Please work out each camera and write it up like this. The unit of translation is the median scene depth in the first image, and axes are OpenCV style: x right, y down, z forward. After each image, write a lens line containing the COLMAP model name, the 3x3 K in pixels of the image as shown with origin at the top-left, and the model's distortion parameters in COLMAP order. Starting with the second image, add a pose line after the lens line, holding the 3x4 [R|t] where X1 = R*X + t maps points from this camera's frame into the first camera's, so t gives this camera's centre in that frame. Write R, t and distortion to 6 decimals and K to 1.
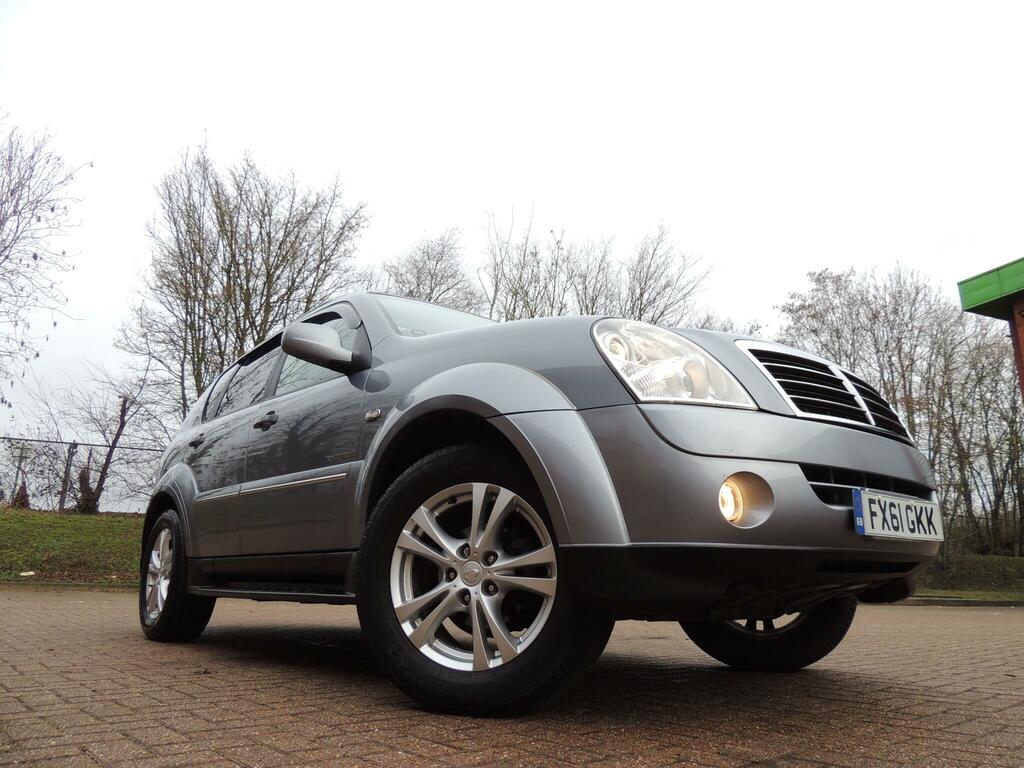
lens RADIAL K [[729.7, 0, 515.4], [0, 729.7, 384.3], [0, 0, 1]] dist [-0.020041, 0.002346]
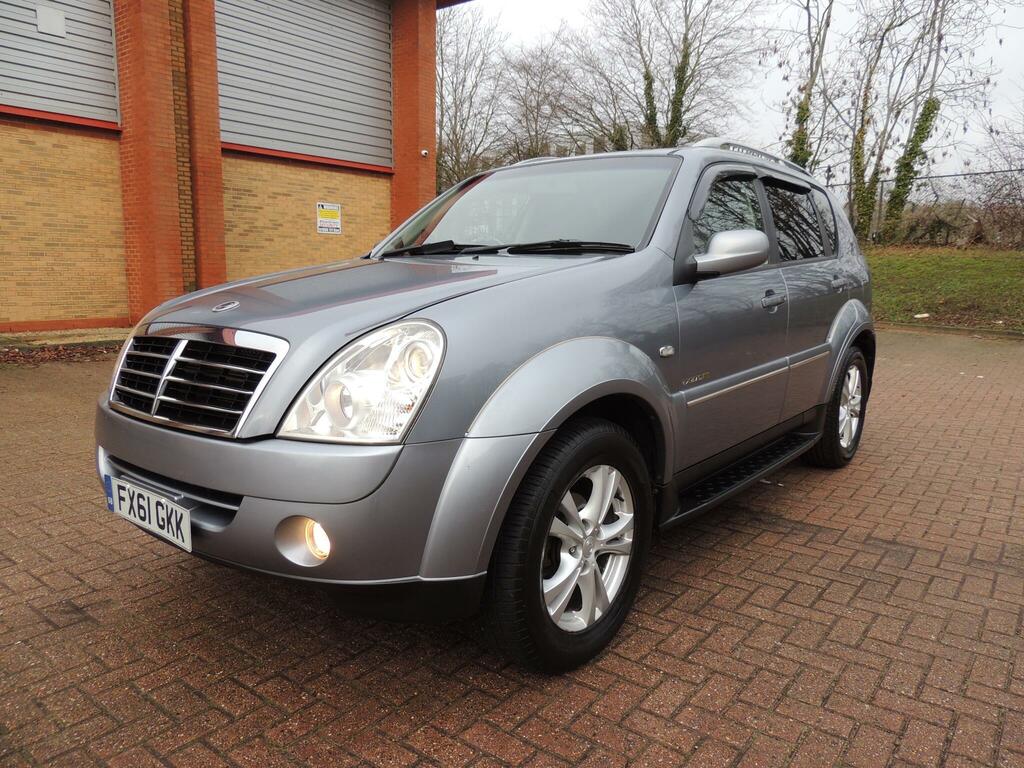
lens RADIAL K [[729.7, 0, 515.4], [0, 729.7, 384.3], [0, 0, 1]] dist [-0.020041, 0.002346]
pose [[0.198032, 0.150045, -0.968643, 1.545549], [0.252886, 0.946939, 0.198383, -0.052017], [0.947012, -0.284243, 0.149580, 1.349410]]
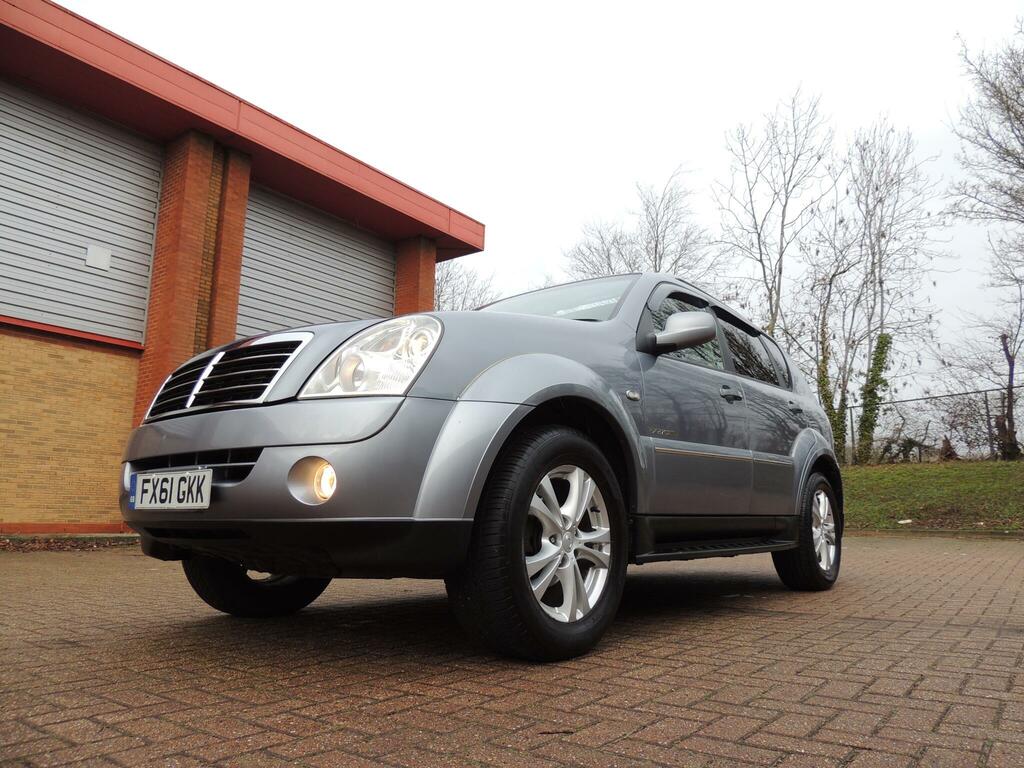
lens RADIAL K [[729.9, 0, 512.0], [0, 729.9, 384.0], [0, 0, 1]] dist [-0.020543, 0.002291]
pose [[0.206082, -0.182902, -0.961289, 1.709234], [0.253761, 0.958758, -0.128019, 0.296789], [0.945059, -0.217555, 0.243996, 1.231092]]
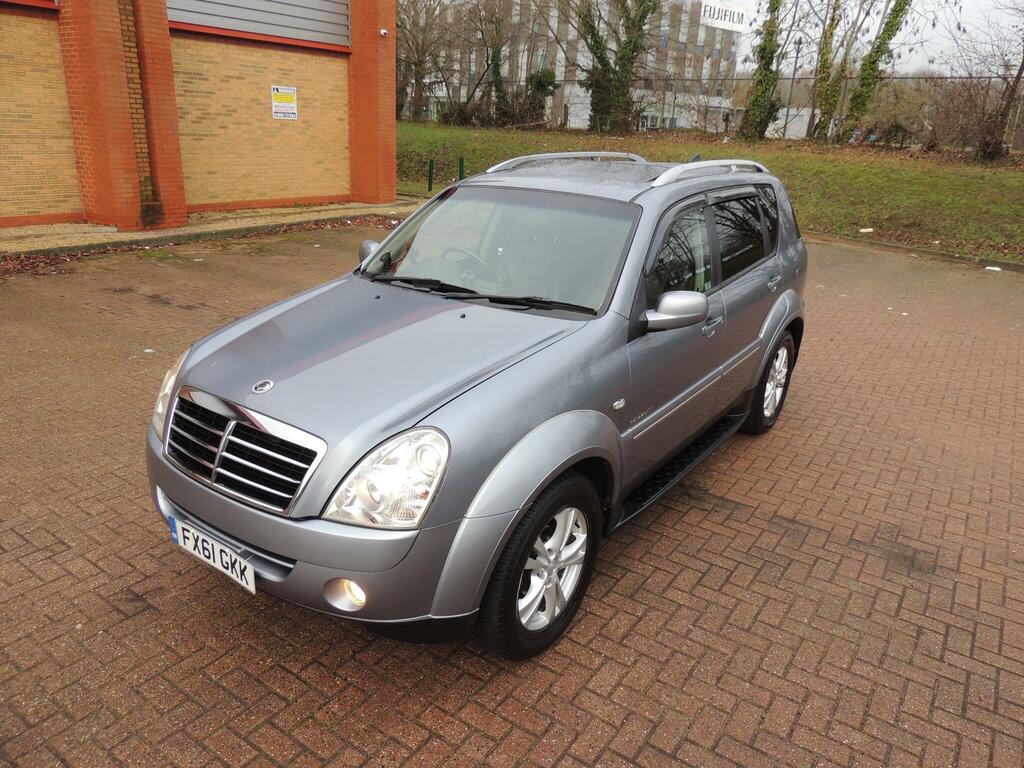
lens RADIAL K [[729.7, 0, 515.4], [0, 729.7, 384.3], [0, 0, 1]] dist [-0.020041, 0.002346]
pose [[0.252433, 0.331046, -0.909223, 1.705207], [0.217476, 0.896203, 0.386684, -0.458675], [0.942858, -0.295346, 0.154237, 1.364863]]
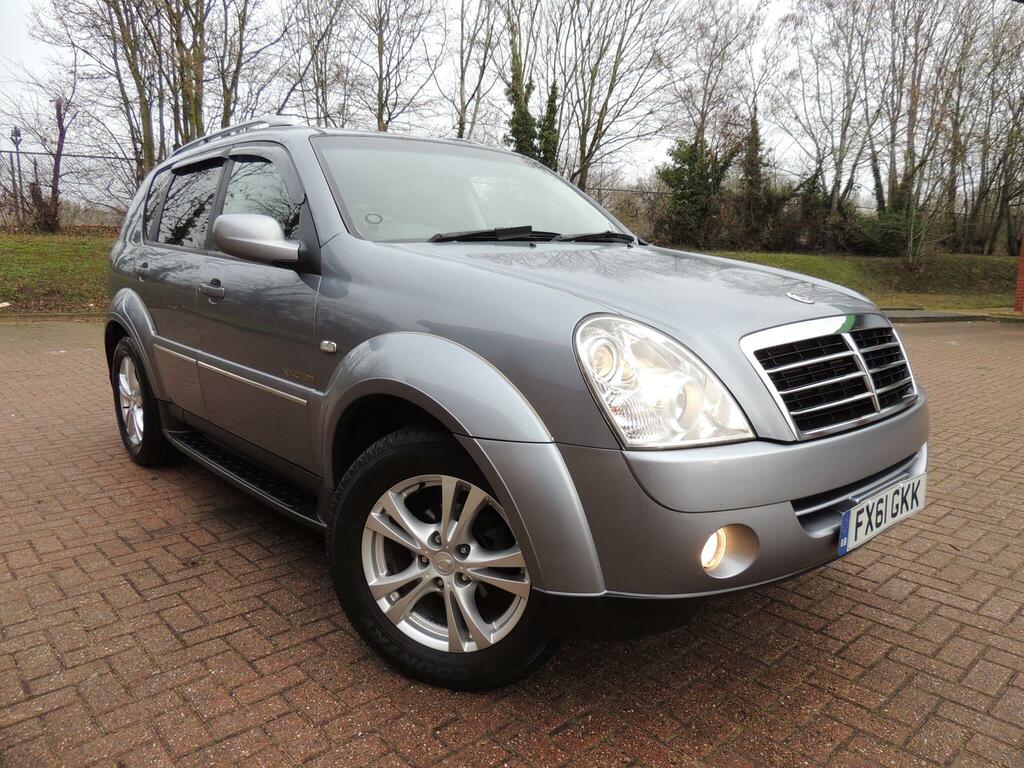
lens RADIAL K [[729.7, 0, 515.4], [0, 729.7, 384.3], [0, 0, 1]] dist [-0.020041, 0.002346]
pose [[0.999584, -0.011305, 0.026539, 0.012462], [-0.001050, 0.905149, 0.425092, -0.370120], [-0.028828, -0.424943, 0.904761, 0.203644]]
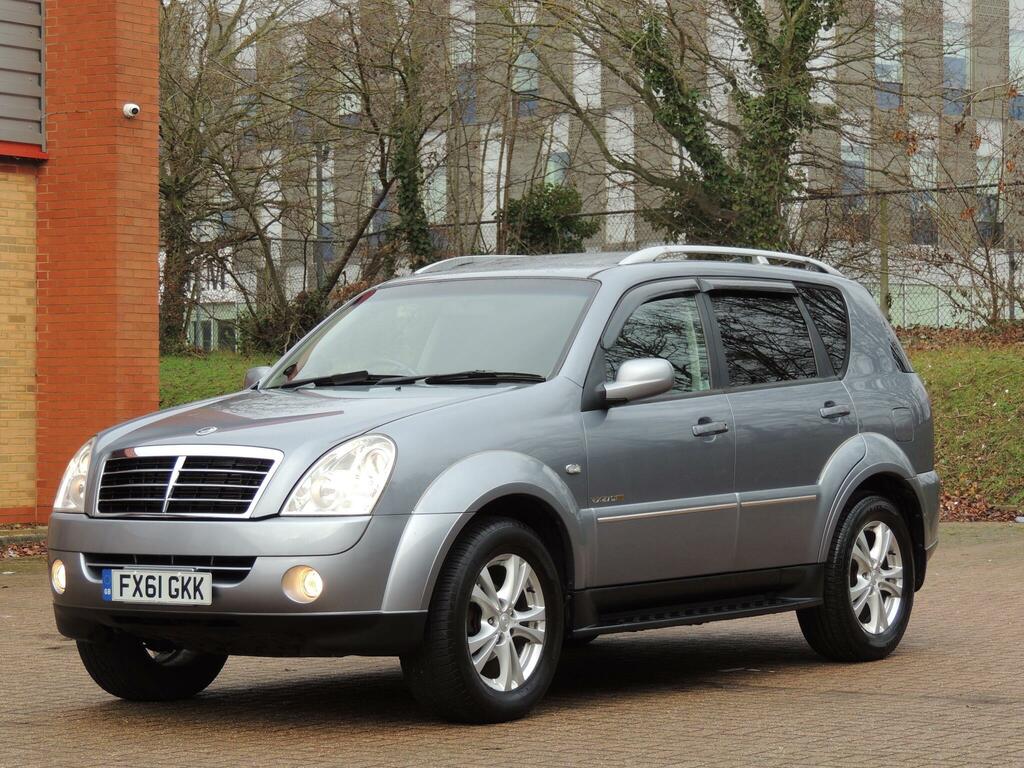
lens RADIAL K [[2939.7, 0, 512.0], [0, 2939.7, 384.0], [0, 0, 1]] dist [0.065313, -0.320233]
pose [[0.261757, -0.013730, -0.965036, 5.630641], [0.262198, 0.963305, 0.057414, -0.294167], [0.928836, -0.268059, 0.255752, 0.330479]]
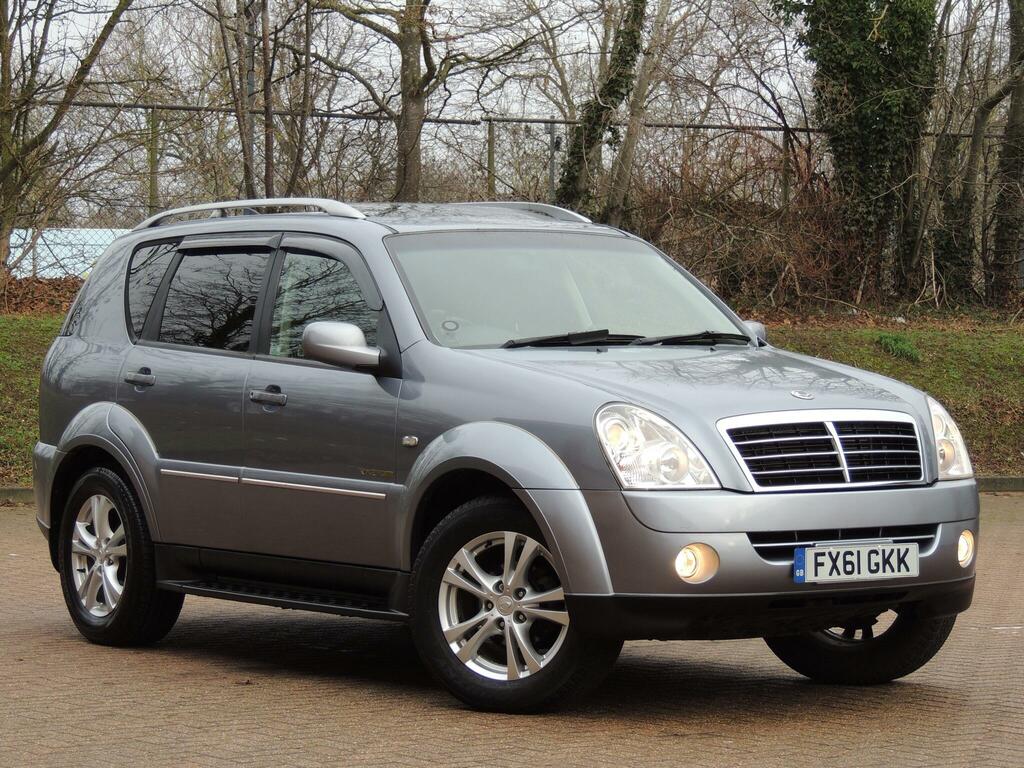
lens RADIAL K [[3219.9, 0, 512.0], [0, 3219.9, 384.0], [0, 0, 1]] dist [0.040813, 0.845264]
pose [[0.994329, -0.007300, -0.106101, 0.516628], [0.036052, 0.961708, 0.271696, -1.533976], [0.100055, -0.273981, 0.956516, -3.984848]]
